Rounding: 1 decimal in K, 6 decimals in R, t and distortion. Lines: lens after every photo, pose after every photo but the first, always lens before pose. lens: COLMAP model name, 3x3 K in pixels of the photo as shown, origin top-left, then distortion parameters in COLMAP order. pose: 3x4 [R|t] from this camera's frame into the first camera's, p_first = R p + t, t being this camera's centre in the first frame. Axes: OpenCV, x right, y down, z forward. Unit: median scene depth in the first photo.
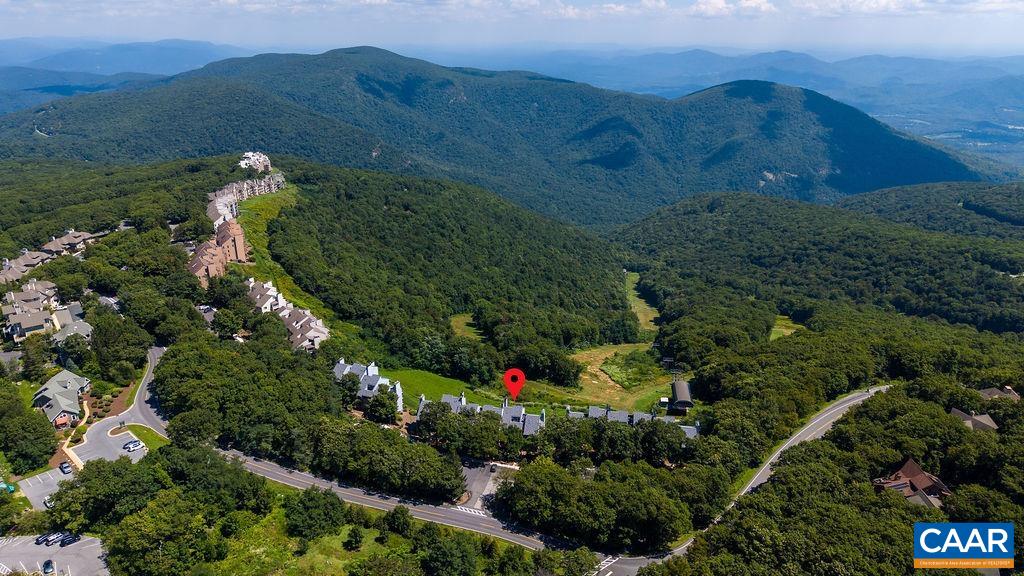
lens RADIAL K [[683.8, 0, 513.0], [0, 683.8, 291.2], [0, 0, 1]] dist [0.035164, -0.040266]
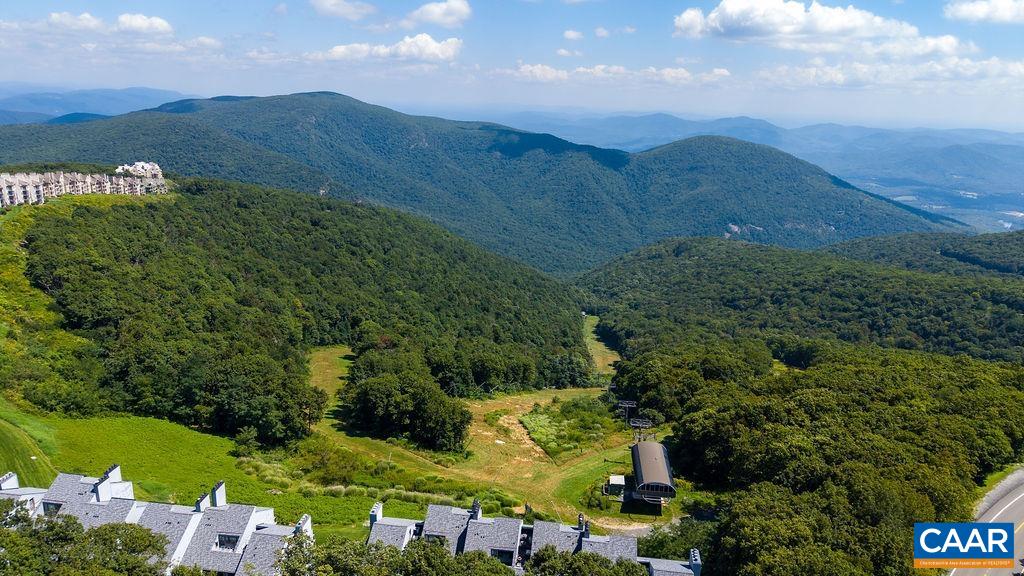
lens RADIAL K [[683.8, 0, 512.5], [0, 683.8, 288.5], [0, 0, 1]] dist [0.035164, -0.040266]
pose [[0.998683, 0.018181, 0.047974, 0.074165], [-0.014026, 0.996233, -0.085574, 0.039864], [-0.049349, 0.084788, 0.995176, 0.310656]]
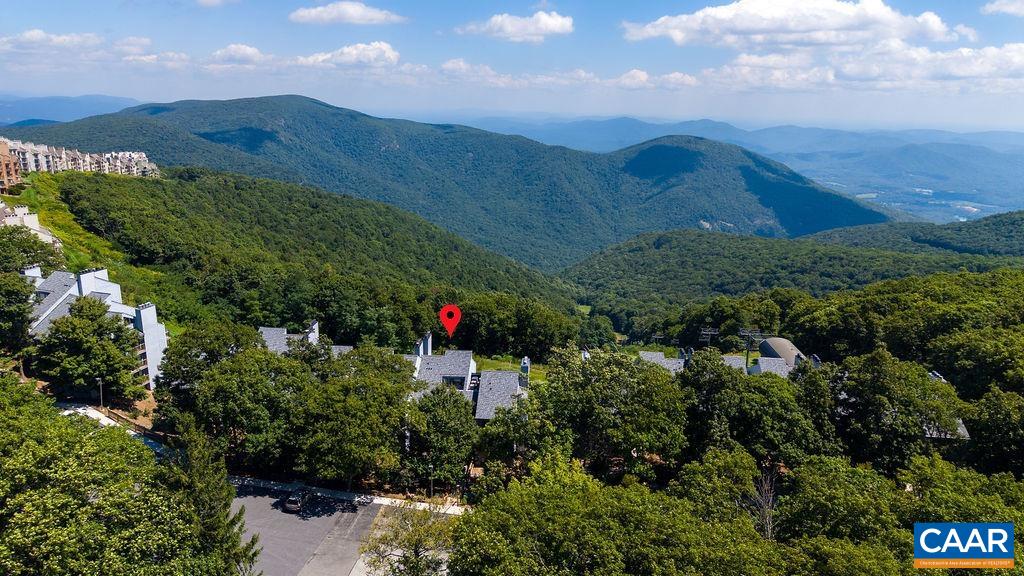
lens RADIAL K [[683.8, 0, 513.0], [0, 683.8, 288.3], [0, 0, 1]] dist [0.035164, -0.040266]
pose [[0.995466, -0.001518, 0.095111, 0.000603], [0.010441, 0.995575, -0.093392, 0.089018], [-0.094548, 0.093961, 0.991076, 0.324188]]
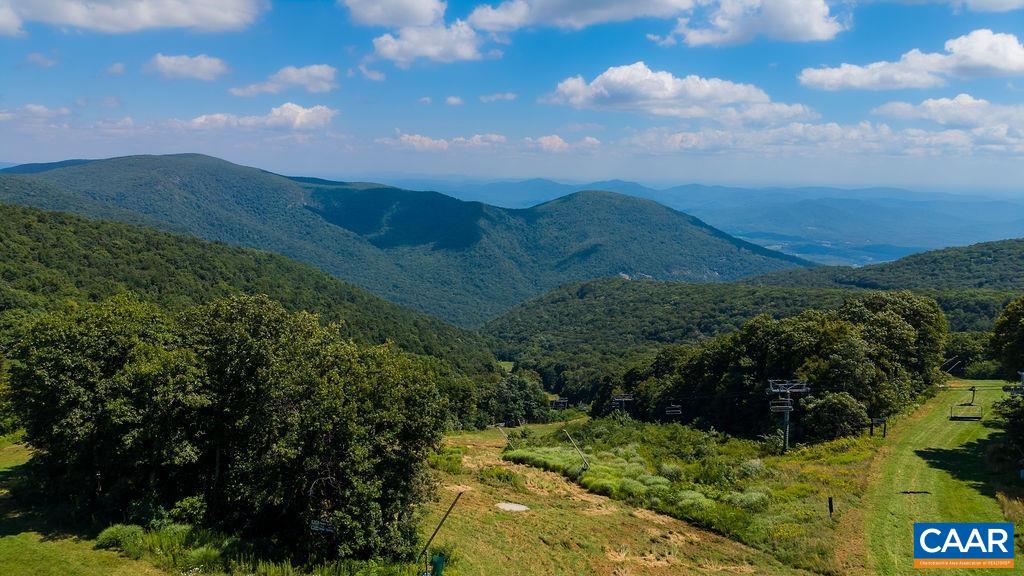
lens RADIAL K [[683.8, 0, 512.3], [0, 683.8, 291.5], [0, 0, 1]] dist [0.035164, -0.040266]
pose [[0.977871, -0.021572, 0.208096, 0.060064], [0.058229, 0.983430, -0.171682, 0.078453], [-0.200944, 0.180000, 0.962923, 0.592743]]
